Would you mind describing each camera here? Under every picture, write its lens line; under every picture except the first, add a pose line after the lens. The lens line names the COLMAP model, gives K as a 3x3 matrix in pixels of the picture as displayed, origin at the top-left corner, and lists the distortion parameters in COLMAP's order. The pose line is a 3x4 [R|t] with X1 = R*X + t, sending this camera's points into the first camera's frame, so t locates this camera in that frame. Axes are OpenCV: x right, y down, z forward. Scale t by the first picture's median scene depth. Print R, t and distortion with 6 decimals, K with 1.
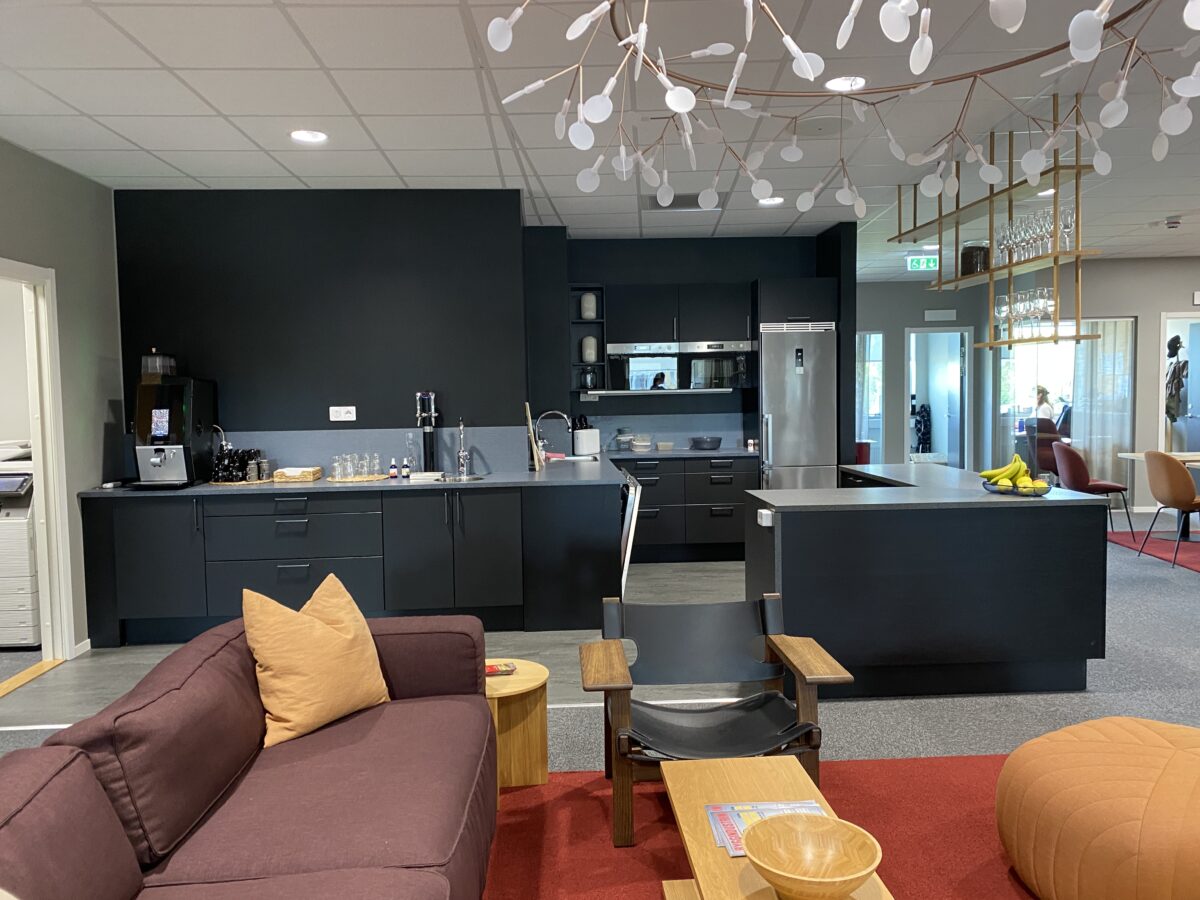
lens RADIAL K [[906.5, 0, 604.6], [0, 906.5, 427.1], [0, 0, 1]] dist [0.055193, -0.005325]
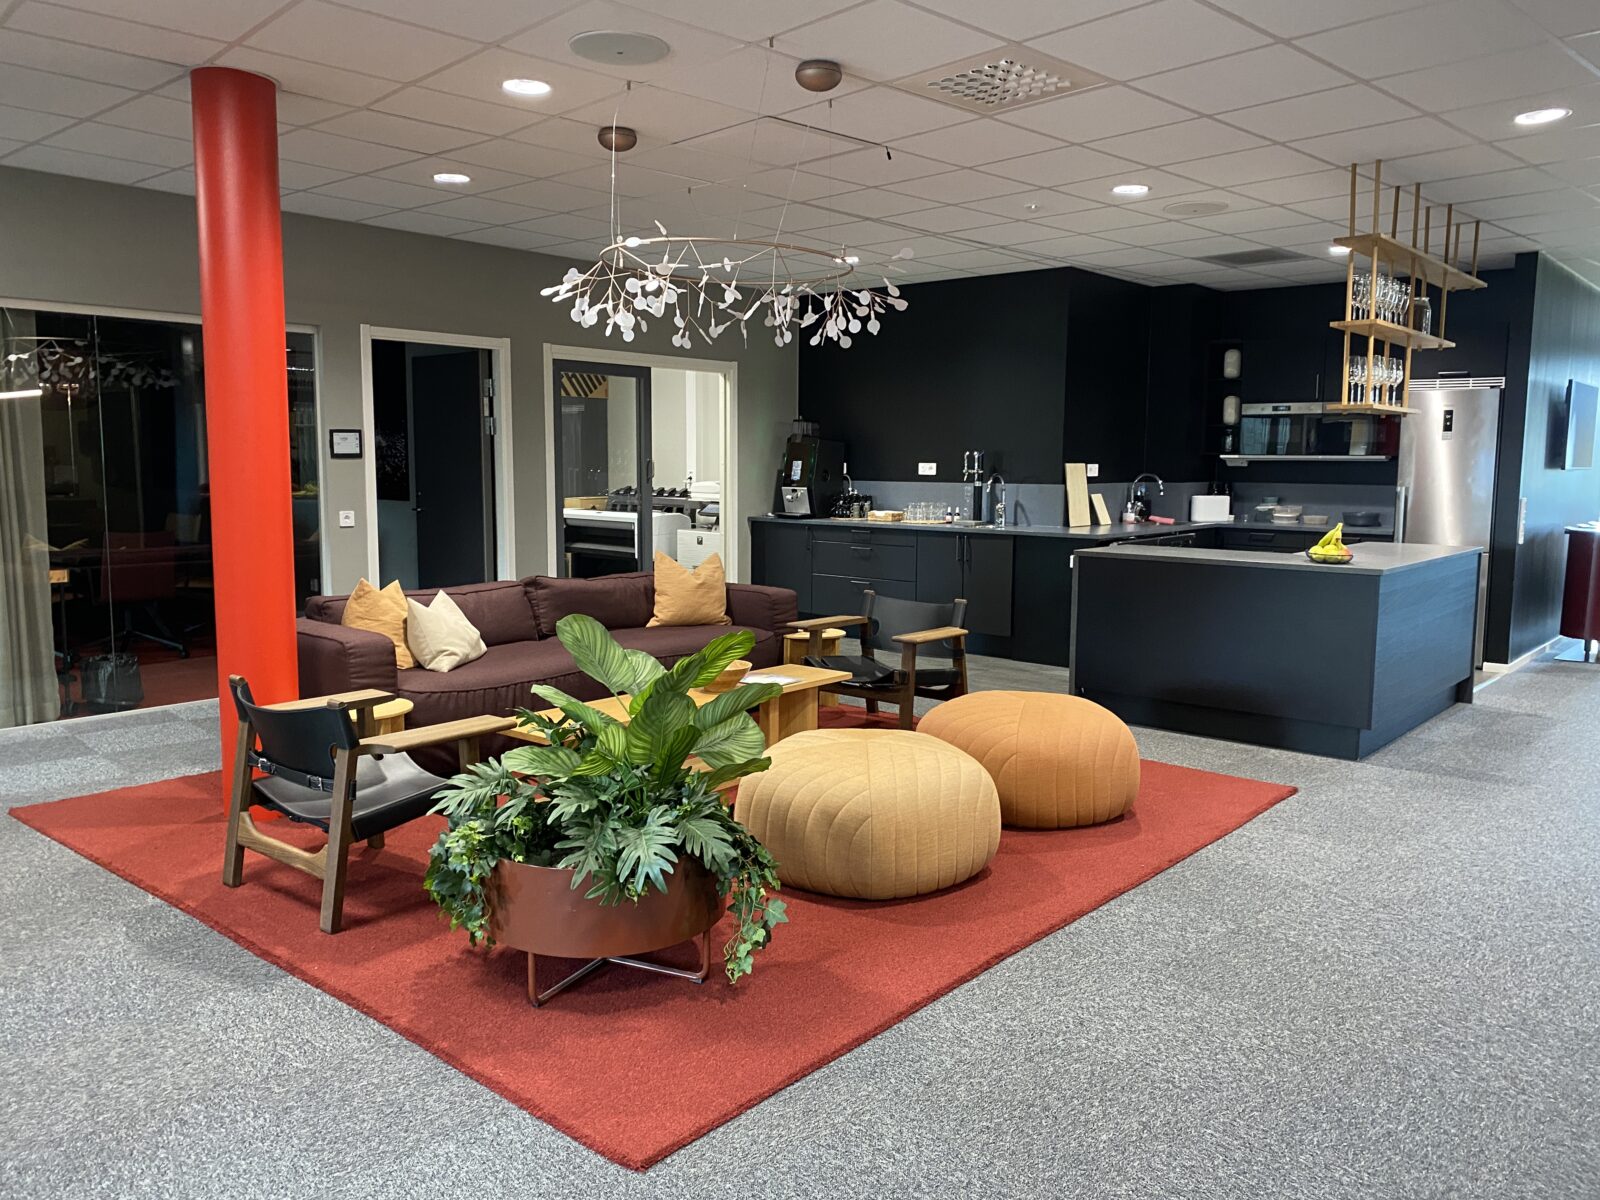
lens RADIAL K [[1208.7, 0, 806.1], [0, 1208.7, 569.4], [0, 0, 1]] dist [0.055193, -0.005325]
pose [[0.708489, 0.086303, -0.700425, 0.757566], [-0.049037, 0.996116, 0.073135, 0.009007], [0.704016, -0.017469, 0.709969, -0.266328]]
